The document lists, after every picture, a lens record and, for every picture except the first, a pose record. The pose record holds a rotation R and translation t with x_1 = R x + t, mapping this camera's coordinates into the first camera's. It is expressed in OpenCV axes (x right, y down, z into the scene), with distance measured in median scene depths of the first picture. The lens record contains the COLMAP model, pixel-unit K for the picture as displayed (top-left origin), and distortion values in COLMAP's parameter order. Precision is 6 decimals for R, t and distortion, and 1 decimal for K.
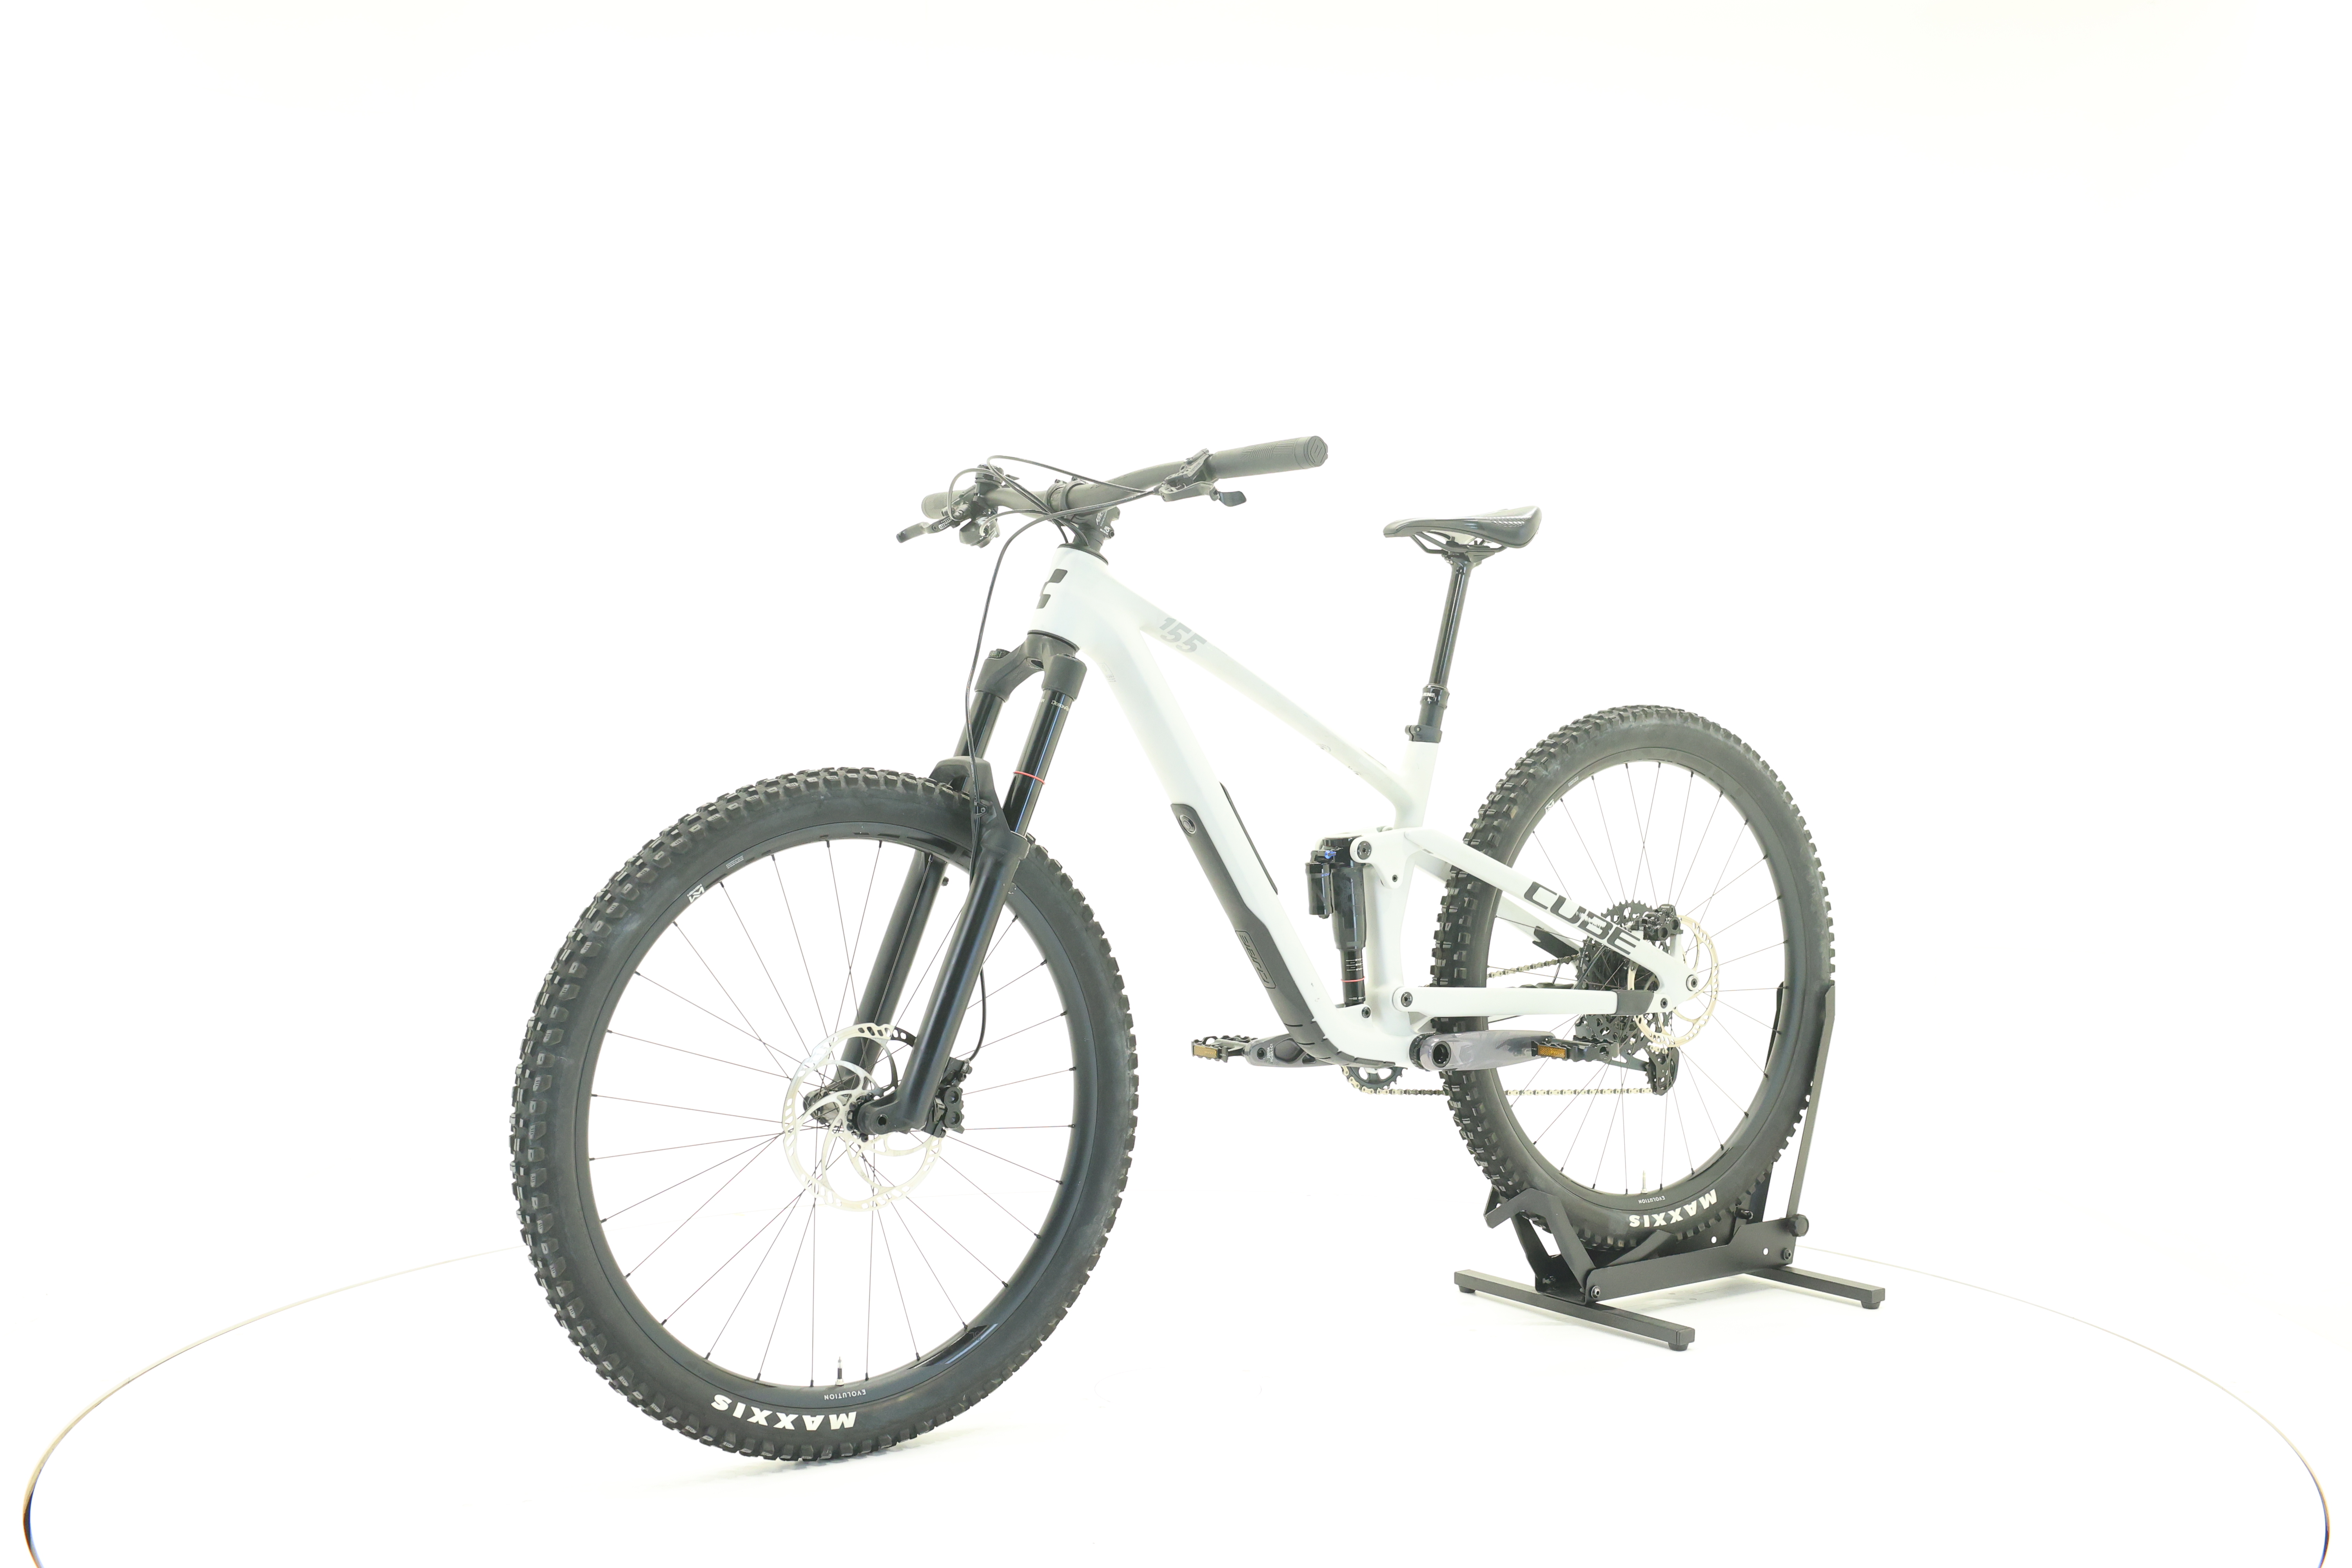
lens RADIAL K [[2492.1, 0, 1175.1], [0, 2492.1, 778.1], [0, 0, 1]] dist [0.000552, 0.000000]
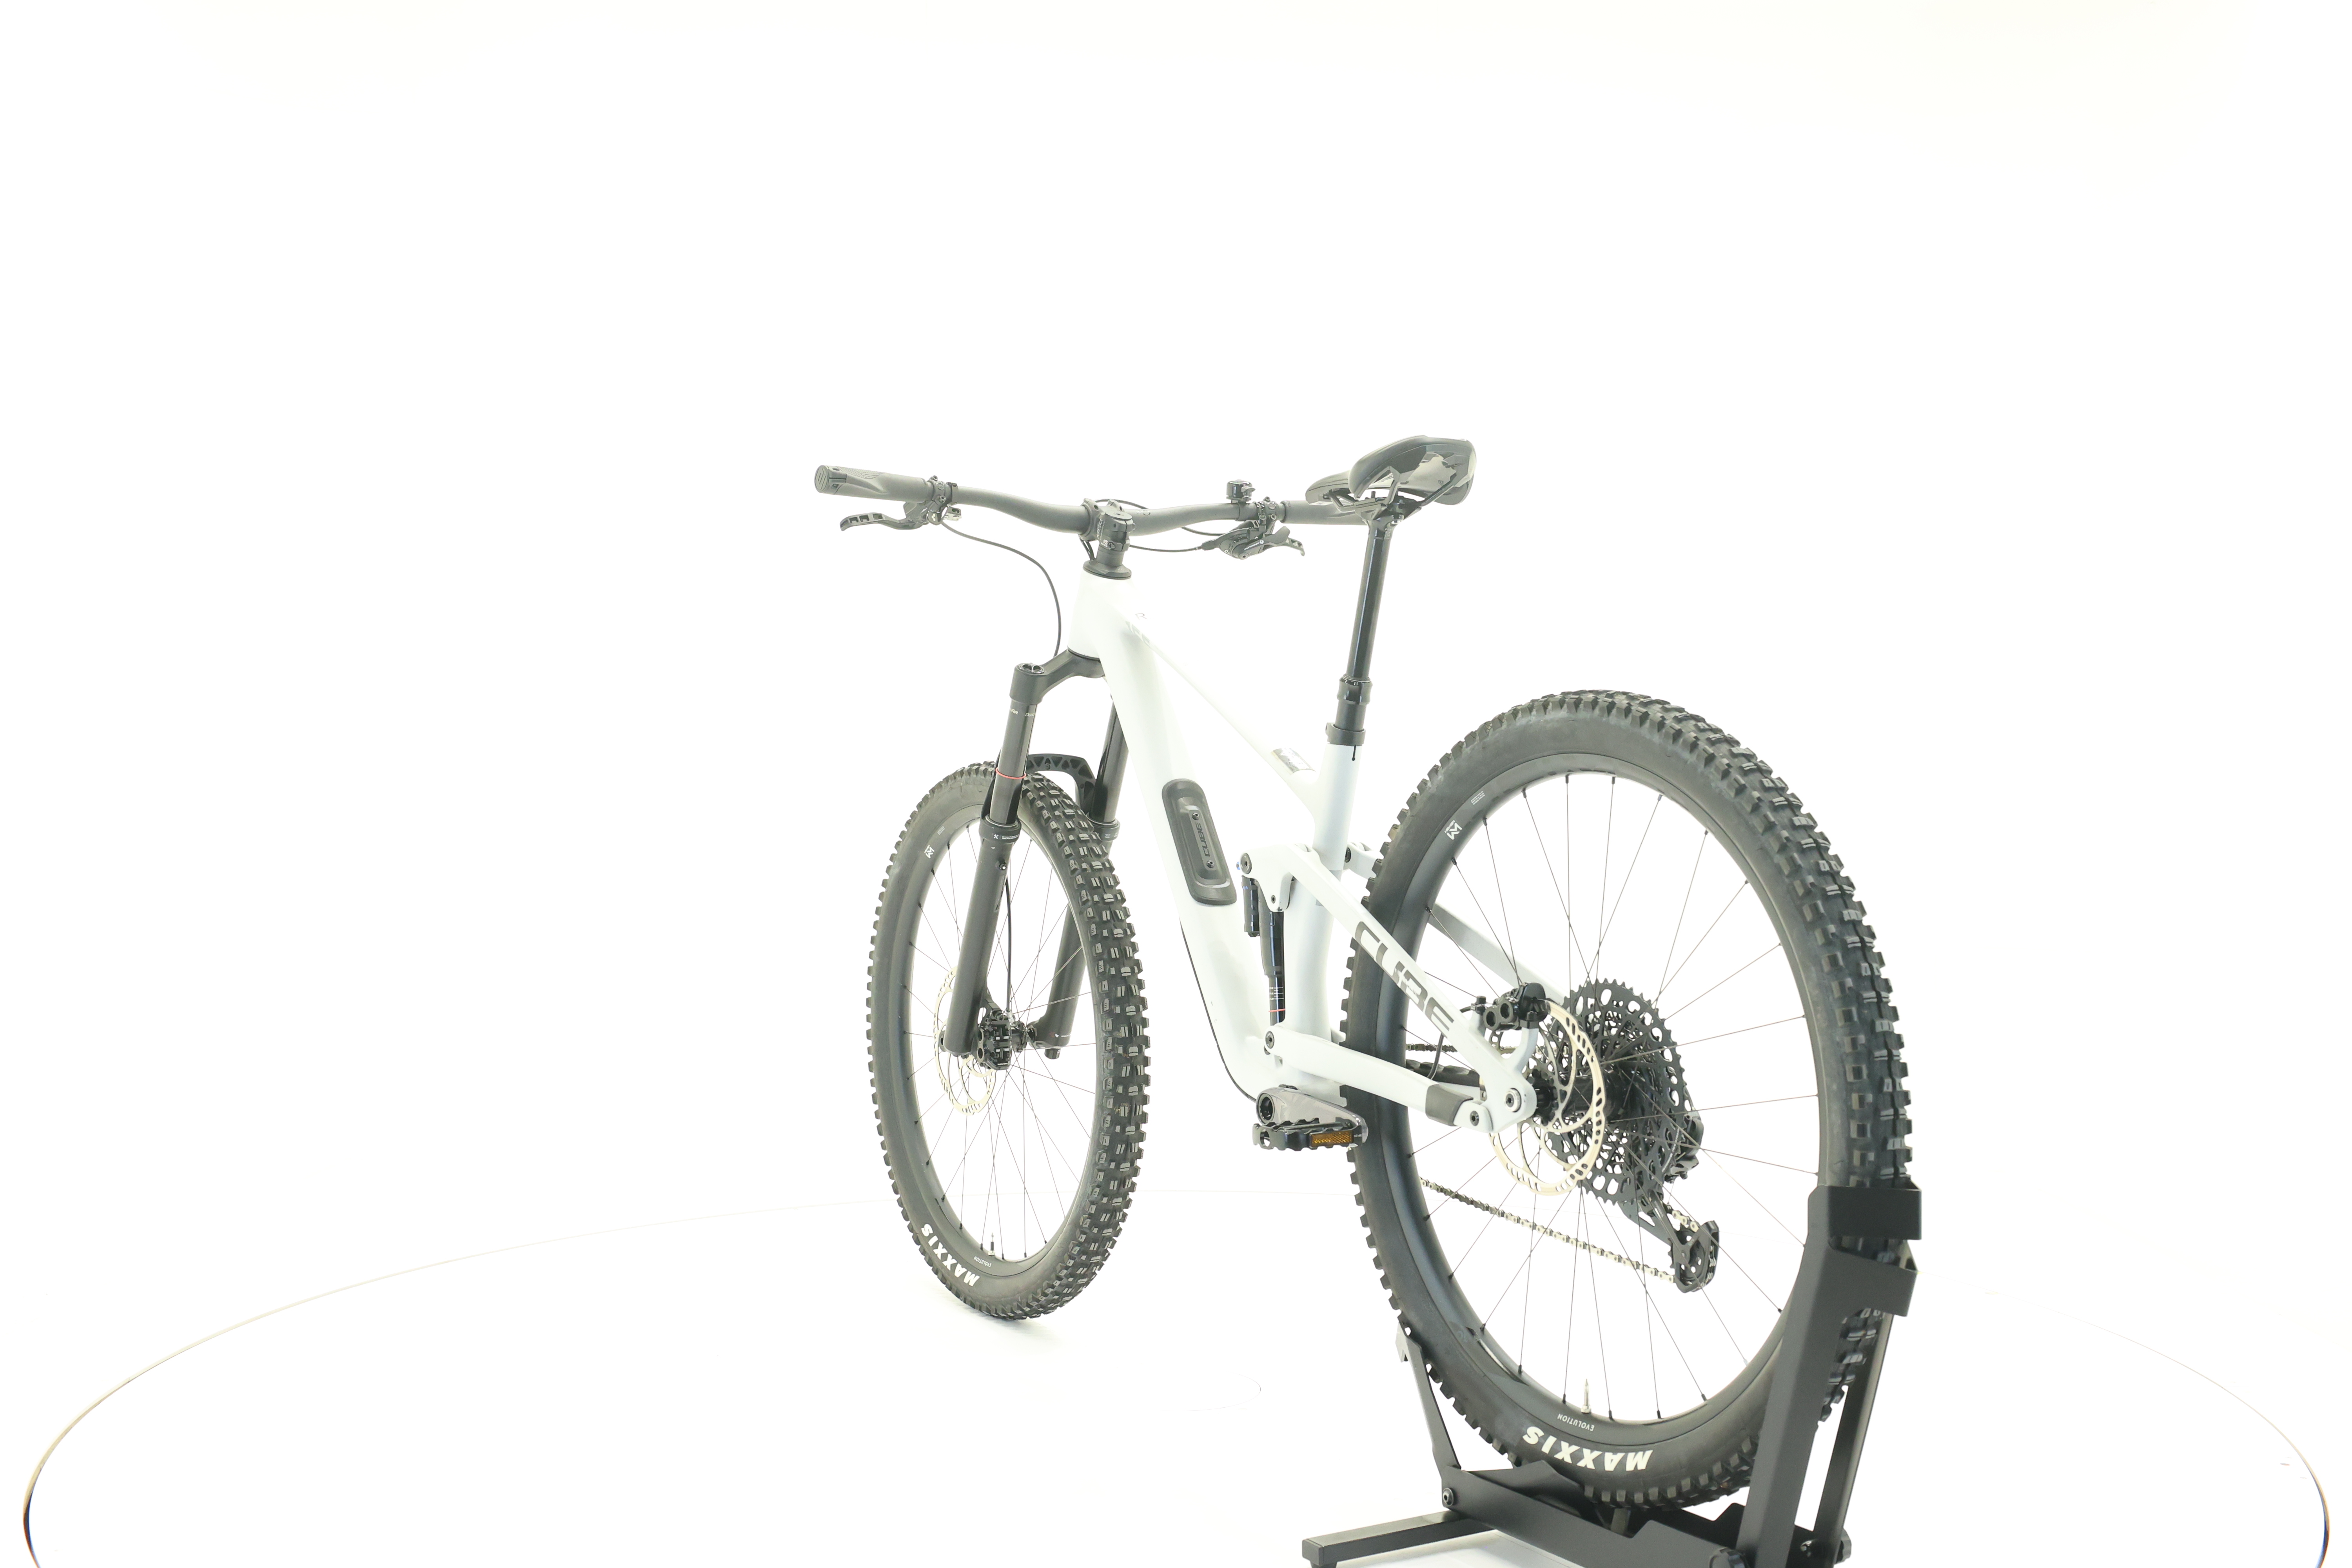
lens RADIAL K [[2492.1, 0, 1167.7], [0, 2492.1, 777.3], [0, 0, 1]] dist [0.000552, 0.000000]
pose [[-0.085078, 0.012828, -0.996292, 0.936085], [-0.023613, 0.999610, 0.014888, -0.014098], [0.996094, 0.024792, -0.084742, 1.012185]]
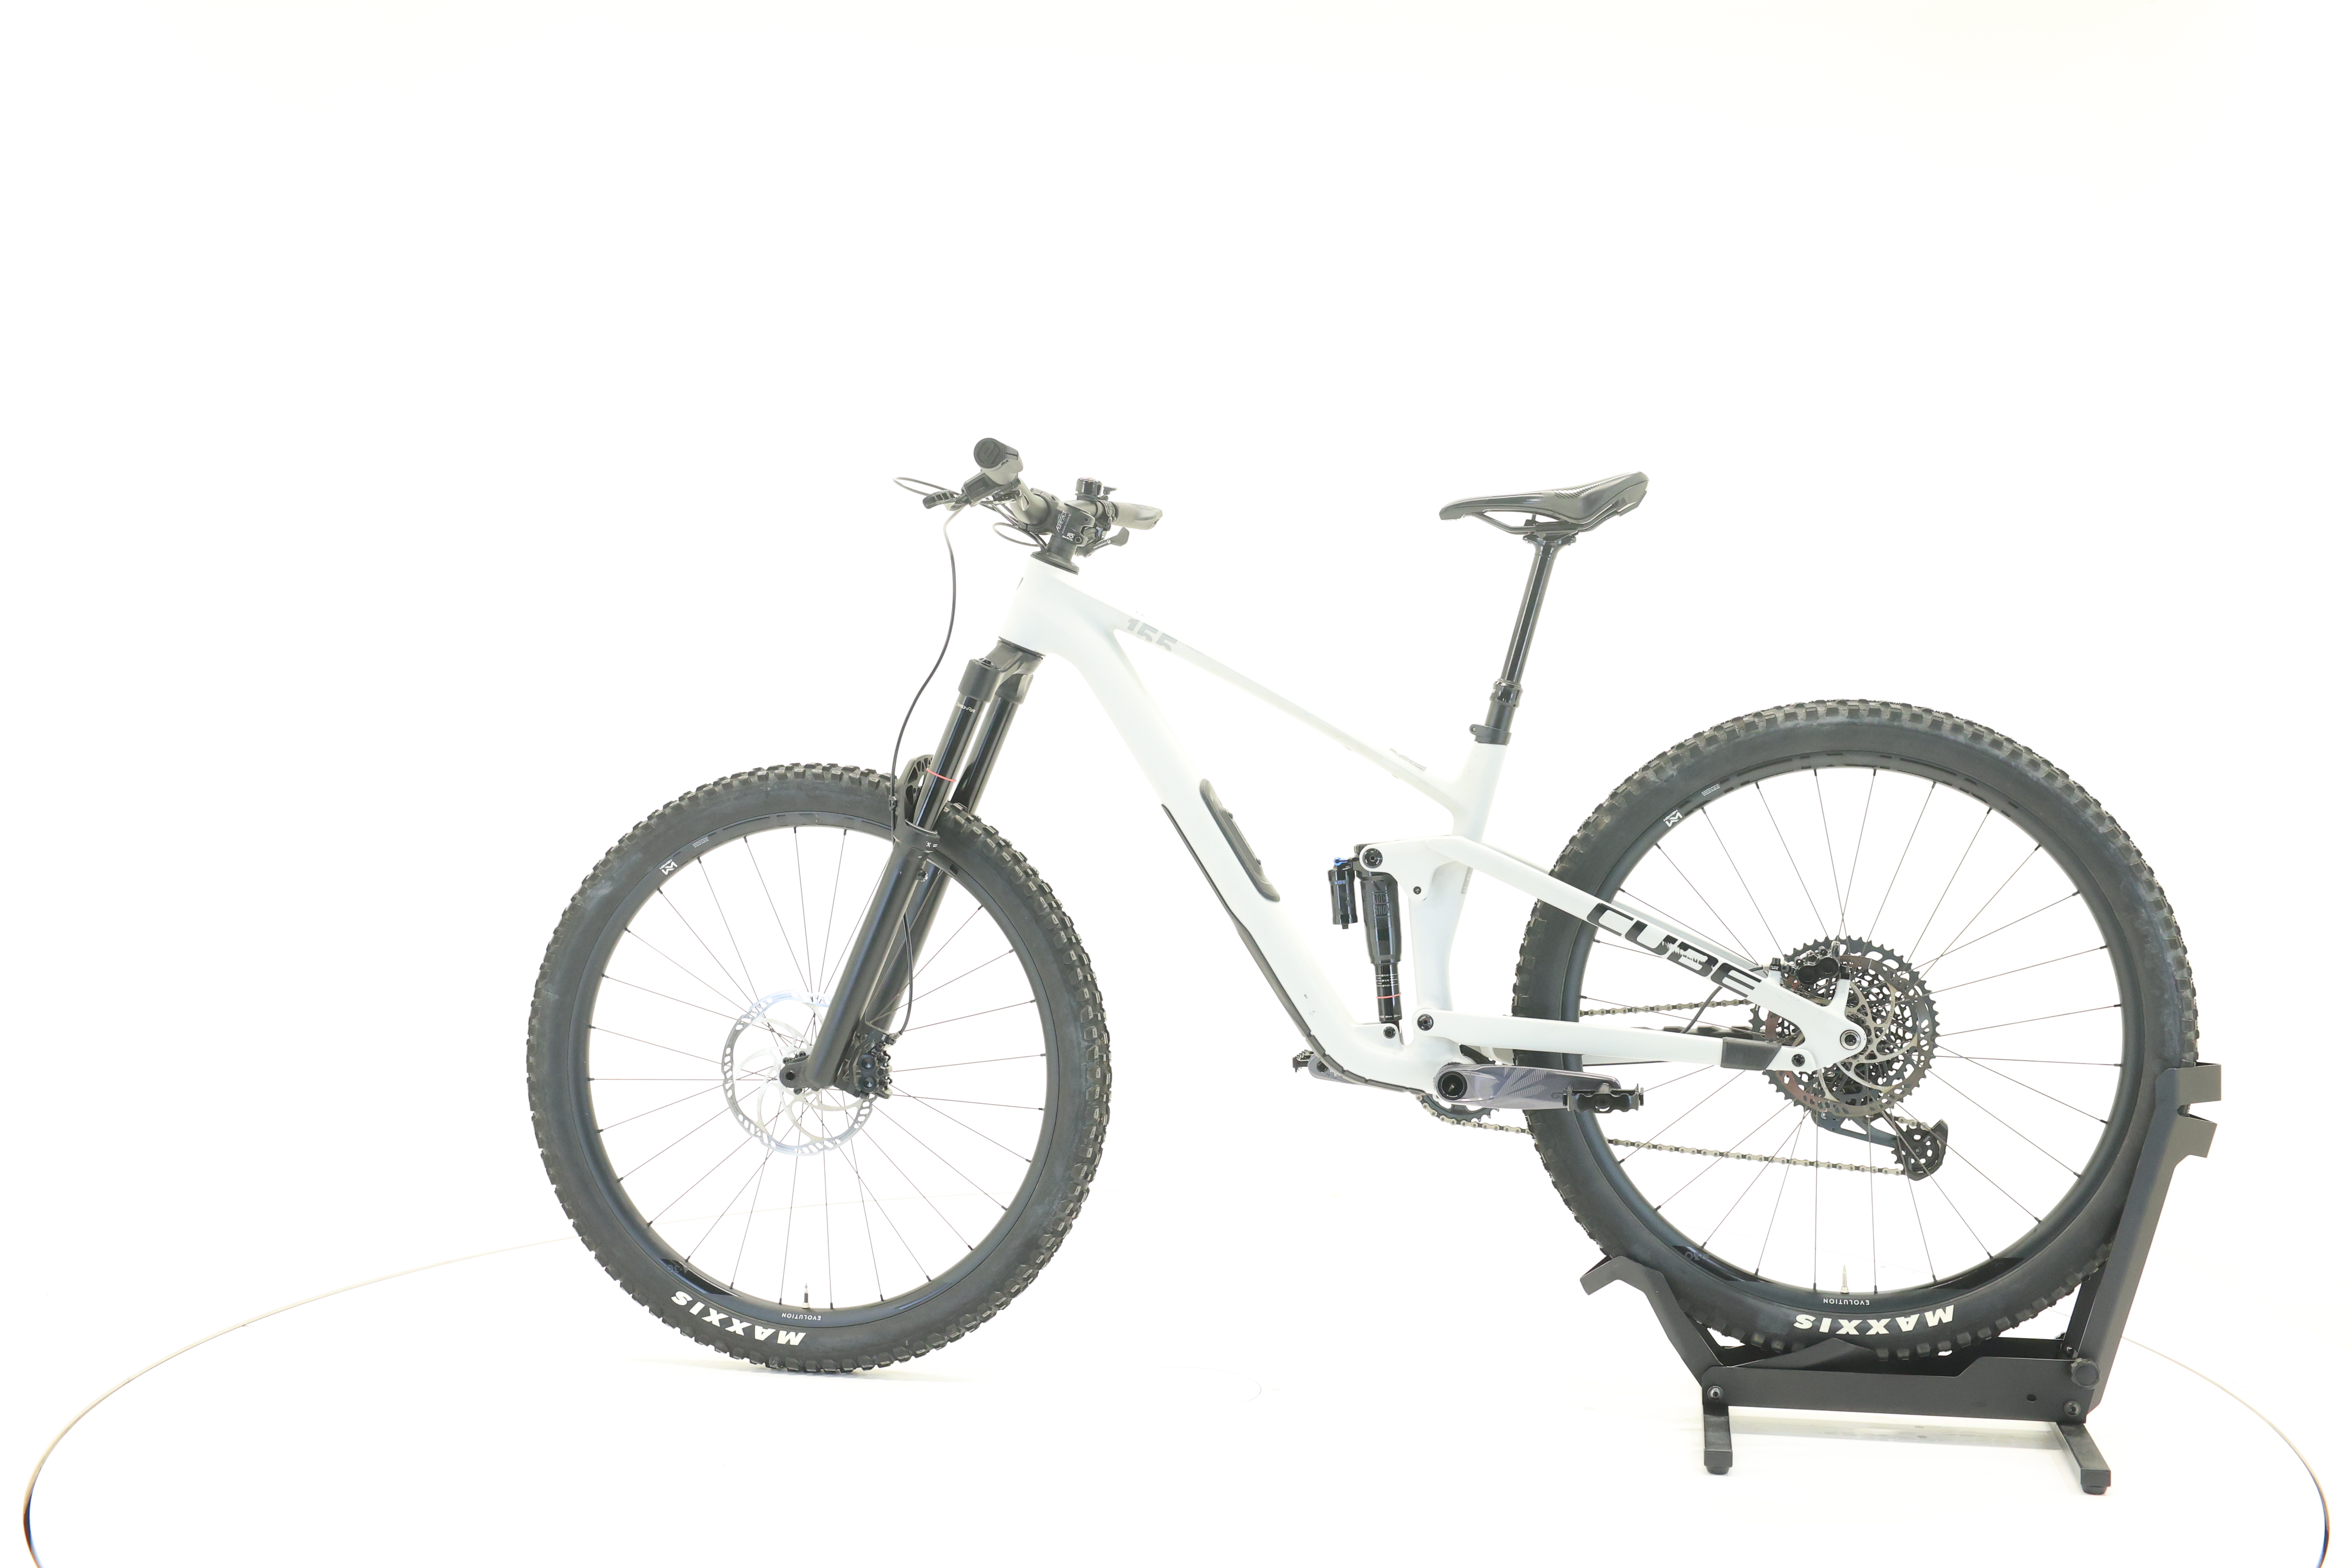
lens RADIAL K [[2492.1, 0, 1172.7], [0, 2492.1, 783.2], [0, 0, 1]] dist [0.000552, 0.000000]
pose [[0.680231, 0.013504, -0.732874, 0.686732], [-0.014776, 0.999880, 0.004709, -0.002312], [0.732849, 0.007626, 0.680349, 0.298058]]
